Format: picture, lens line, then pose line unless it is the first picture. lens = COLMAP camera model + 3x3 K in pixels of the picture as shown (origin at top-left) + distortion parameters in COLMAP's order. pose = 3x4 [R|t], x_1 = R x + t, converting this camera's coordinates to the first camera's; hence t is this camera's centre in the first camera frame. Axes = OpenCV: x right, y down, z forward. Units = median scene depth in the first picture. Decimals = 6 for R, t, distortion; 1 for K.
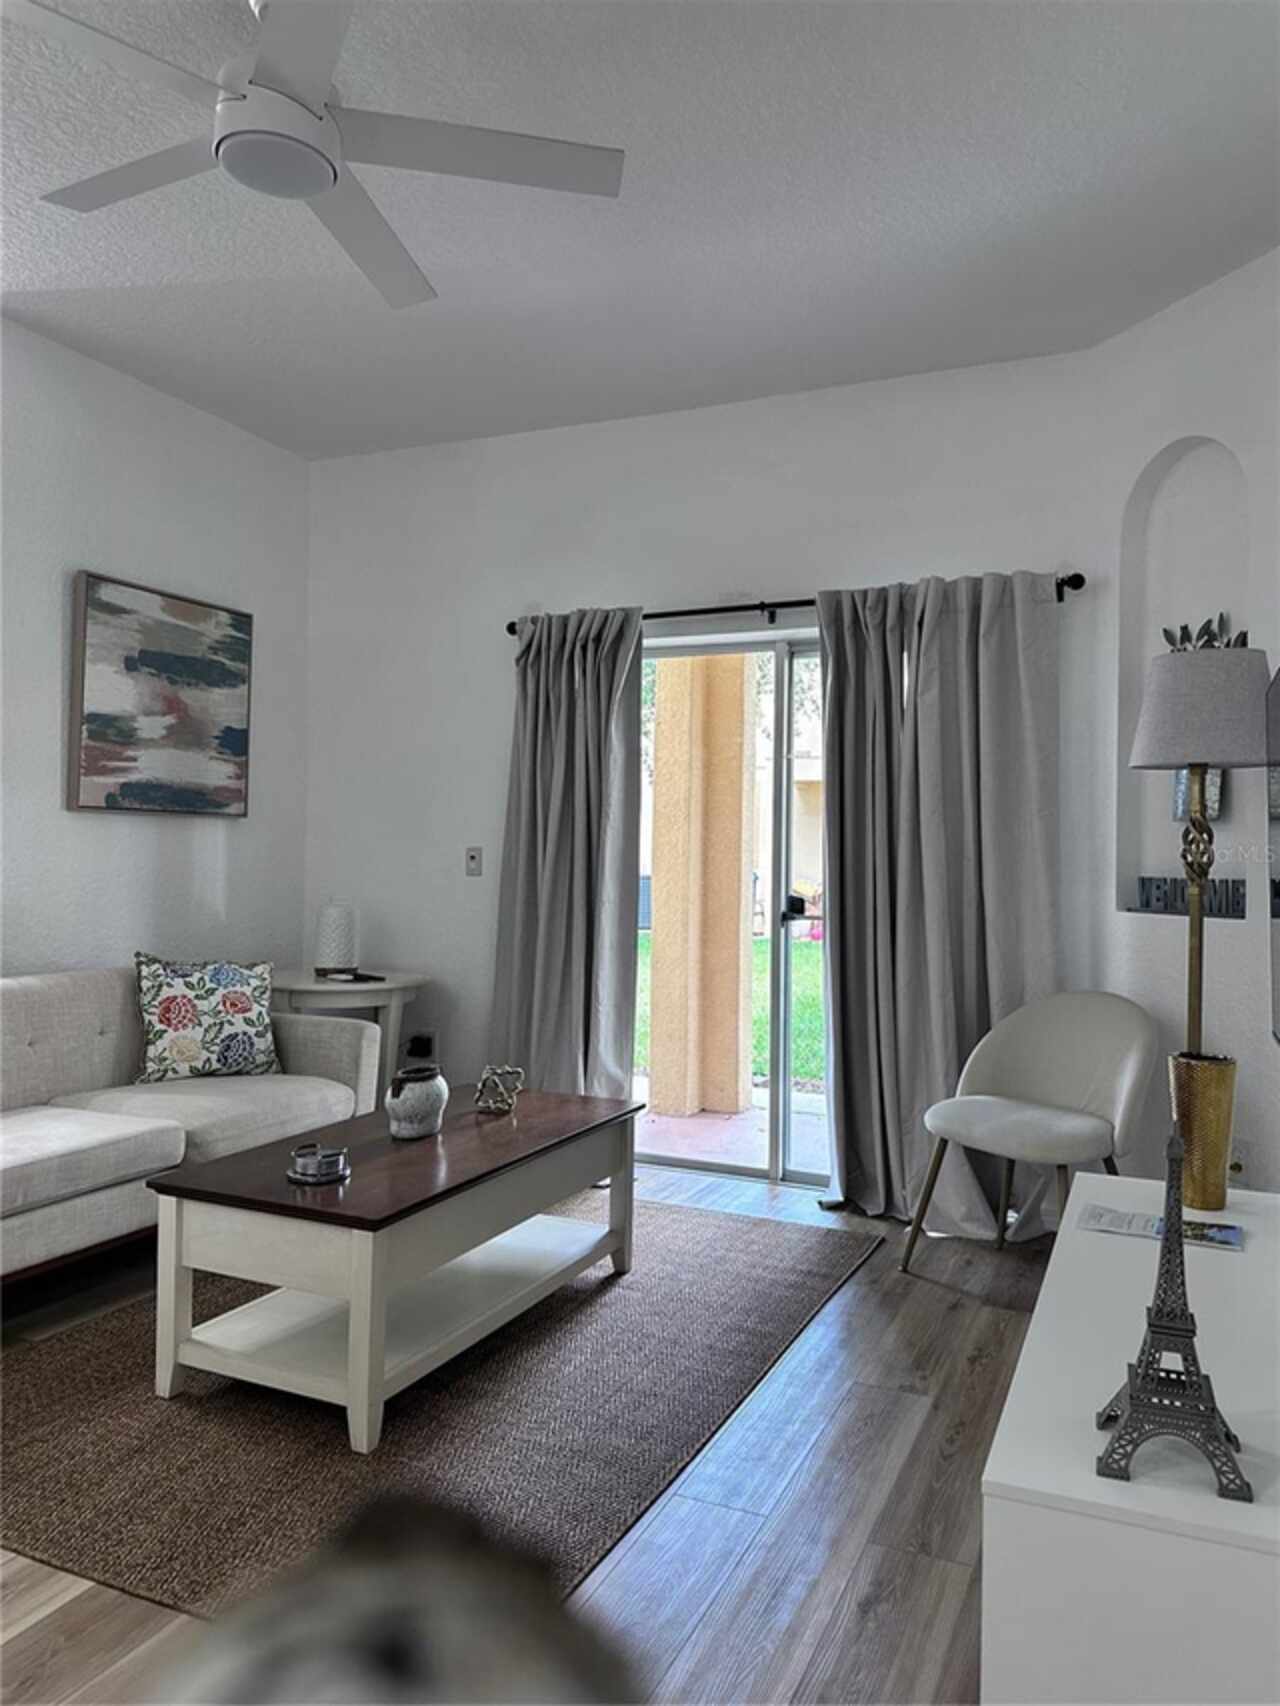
lens RADIAL K [[1201.9, 0, 650.5], [0, 1201.9, 841.9], [0, 0, 1]] dist [0.076074, -0.104192]
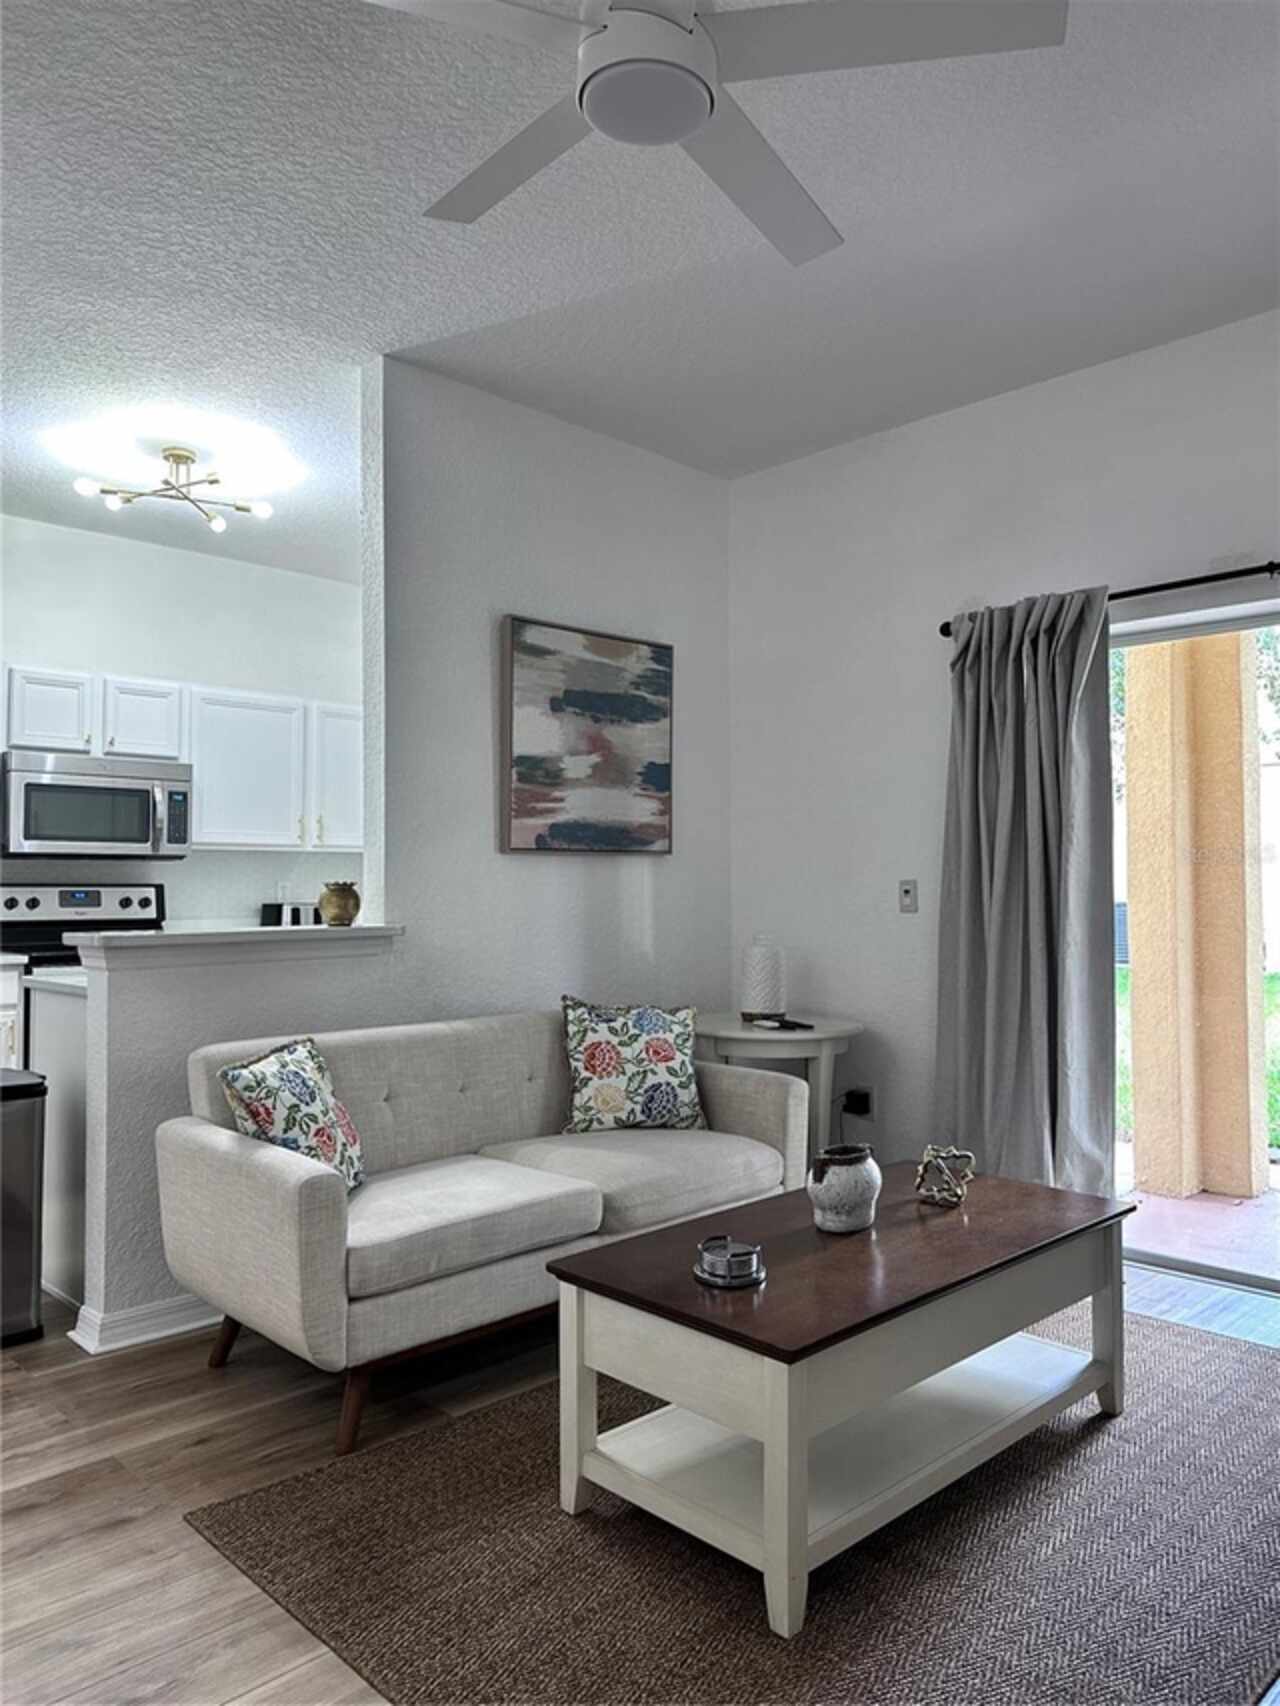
lens RADIAL K [[1182.6, 0, 648.1], [0, 1182.6, 851.2], [0, 0, 1]] dist [0.101816, -0.162935]
pose [[0.931617, -0.031028, -0.362114, -0.008983], [0.025395, 0.999471, -0.020306, -0.004748], [0.362553, 0.009722, 0.931913, 0.131994]]
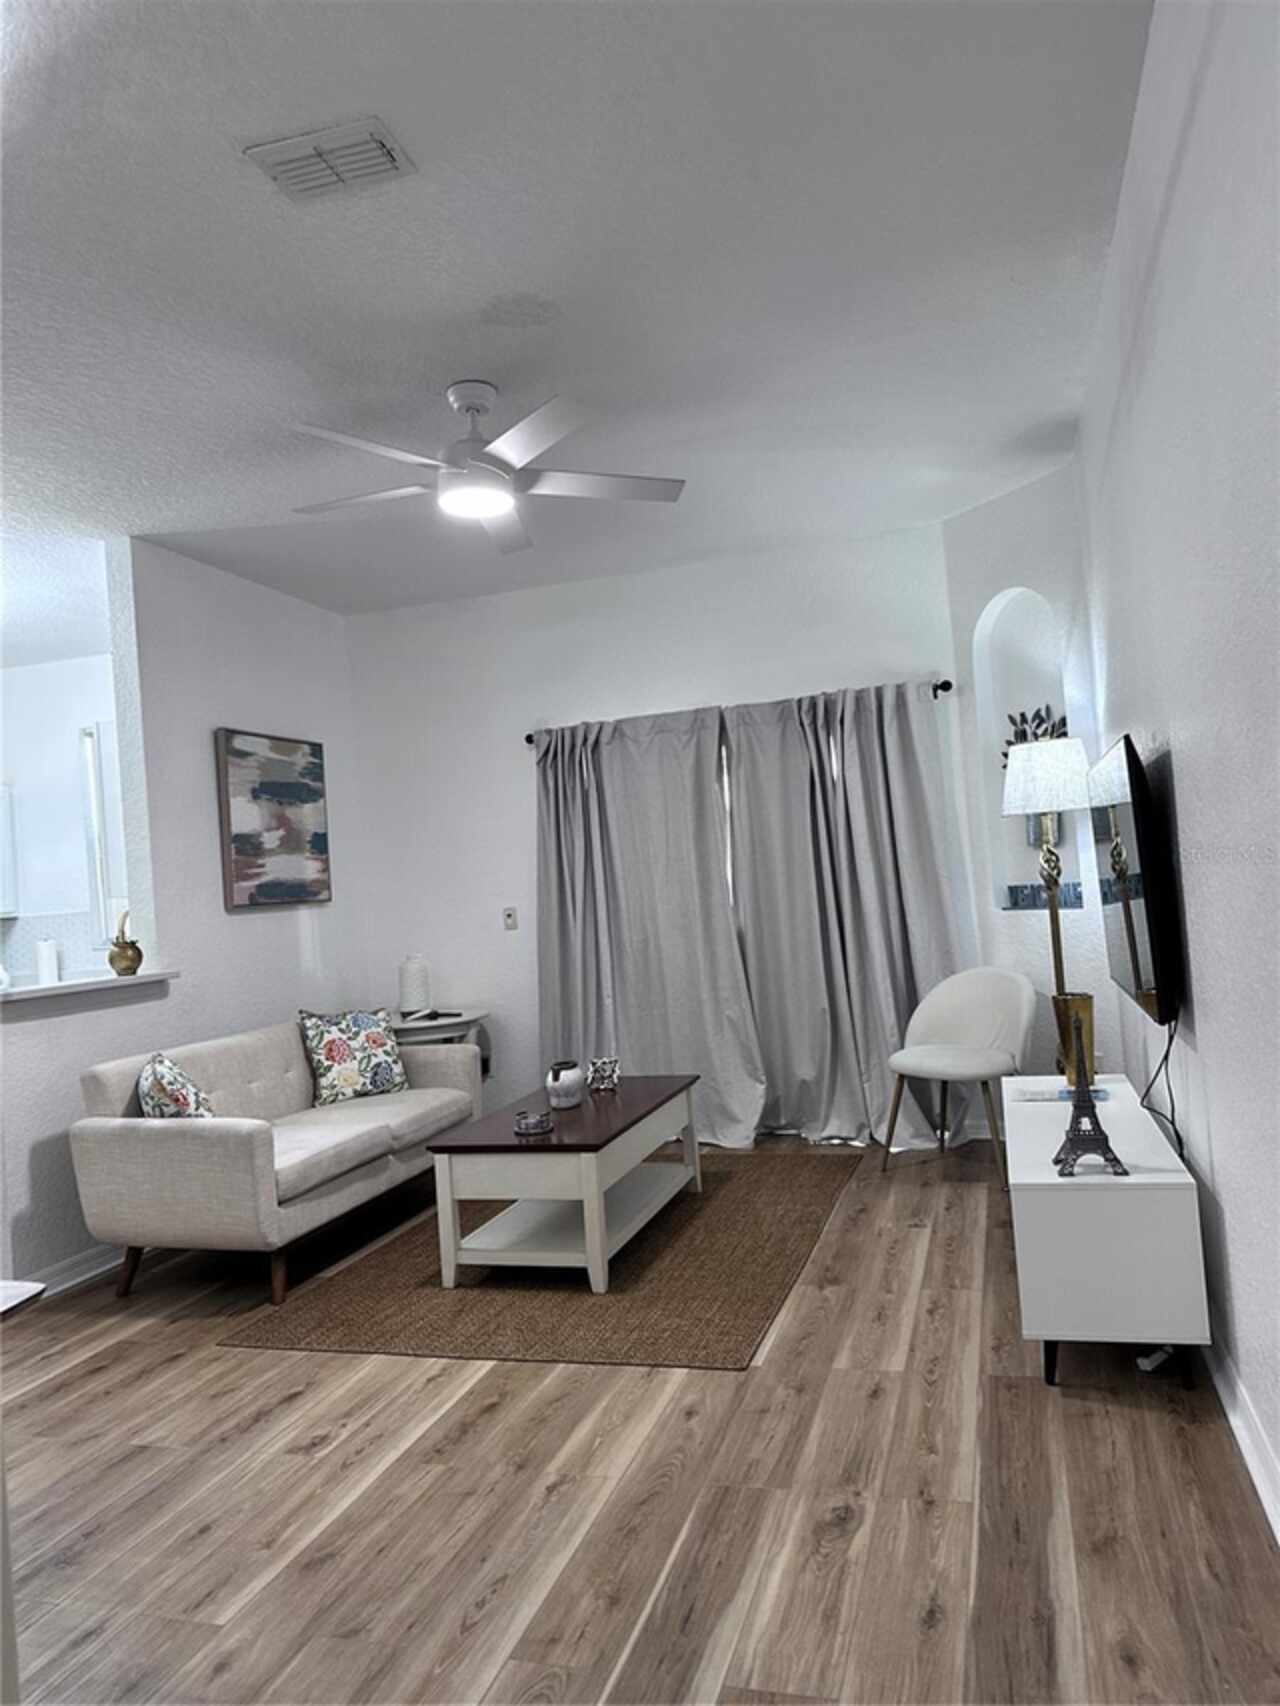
lens RADIAL K [[1188.4, 0, 630.2], [0, 1188.4, 853.8], [0, 0, 1]] dist [0.139192, -0.249256]
pose [[0.989190, -0.089334, 0.116285, -0.200929], [0.091461, 0.995723, -0.013077, -0.030442], [-0.114620, 0.023571, 0.993130, -0.362340]]
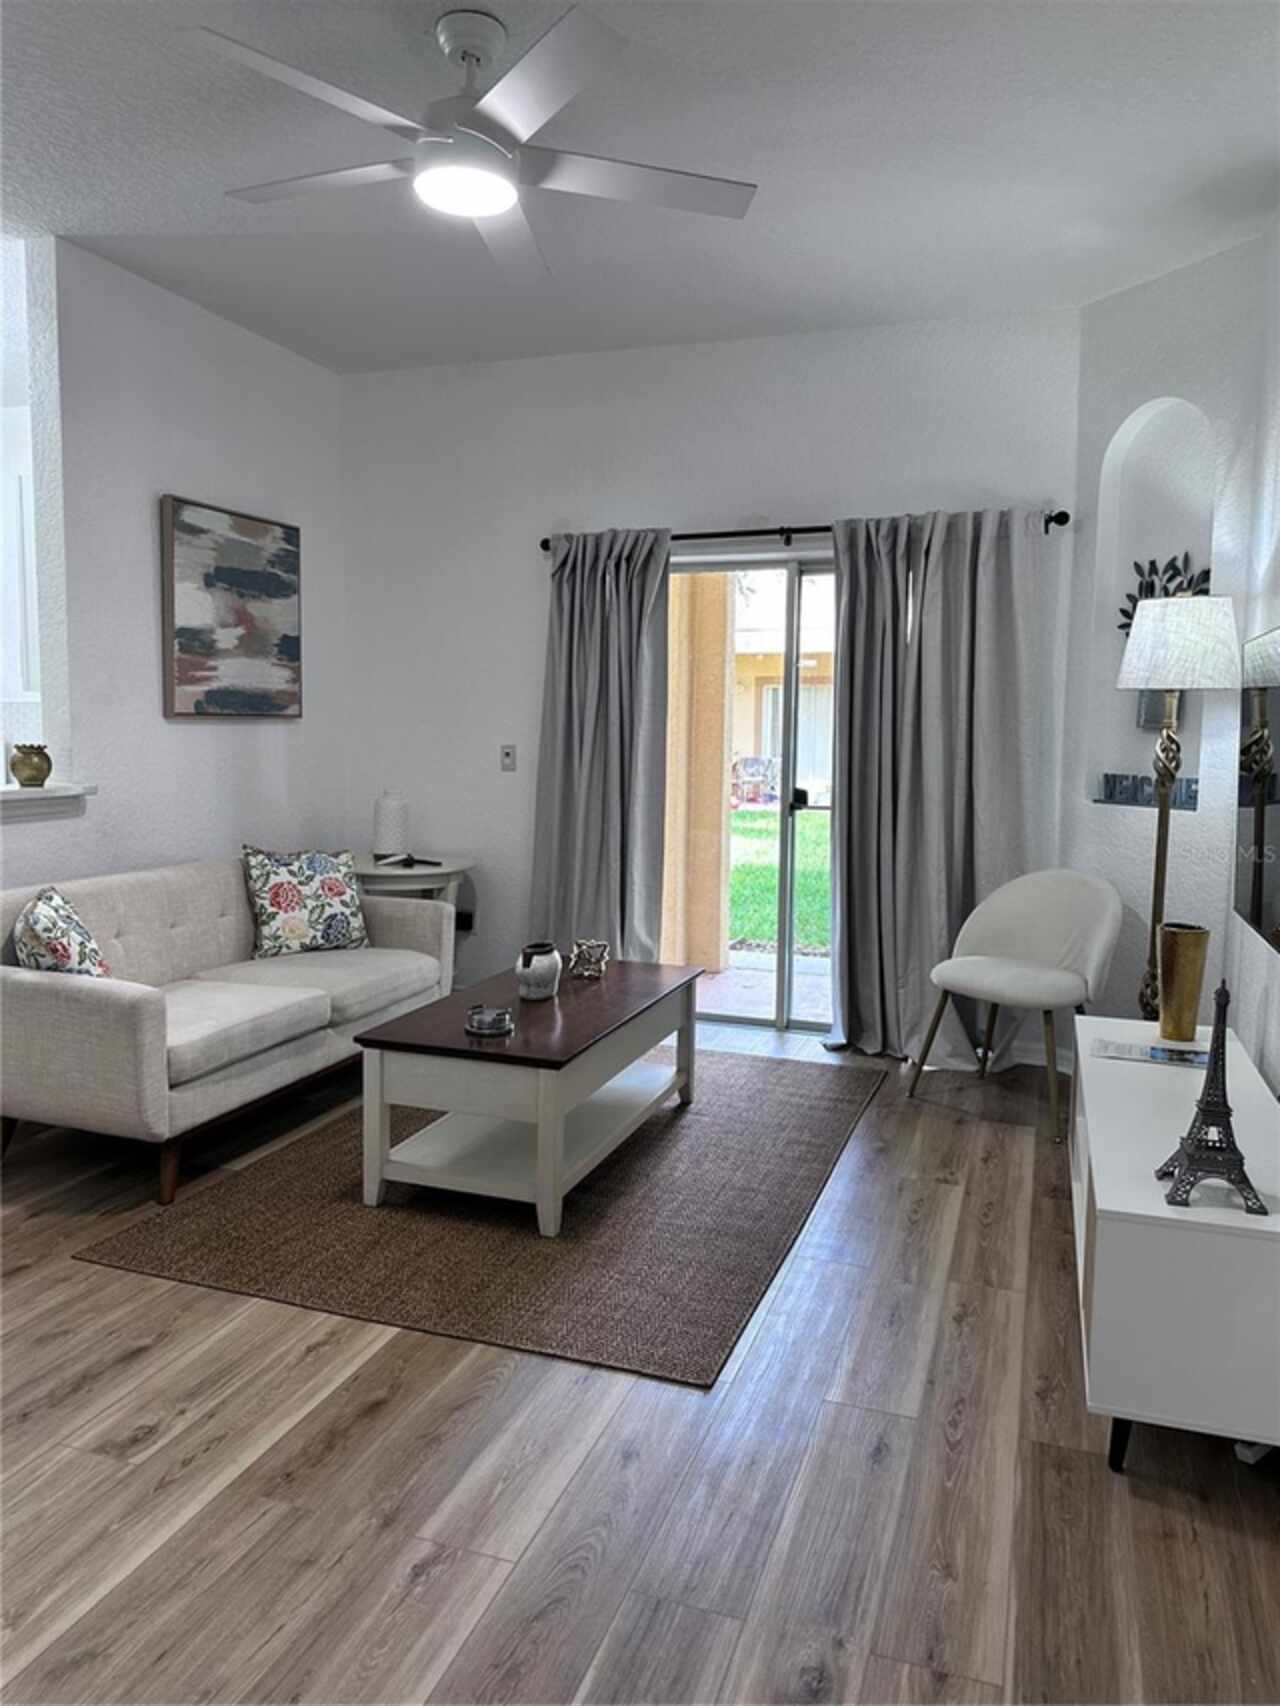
lens RADIAL K [[1195.4, 0, 631.9], [0, 1195.4, 844.5], [0, 0, 1]] dist [0.125268, -0.196175]
pose [[0.996954, -0.011464, 0.077143, -0.148145], [0.002422, 0.993211, 0.116301, -0.040063], [-0.077952, -0.115760, 0.990214, -0.147855]]
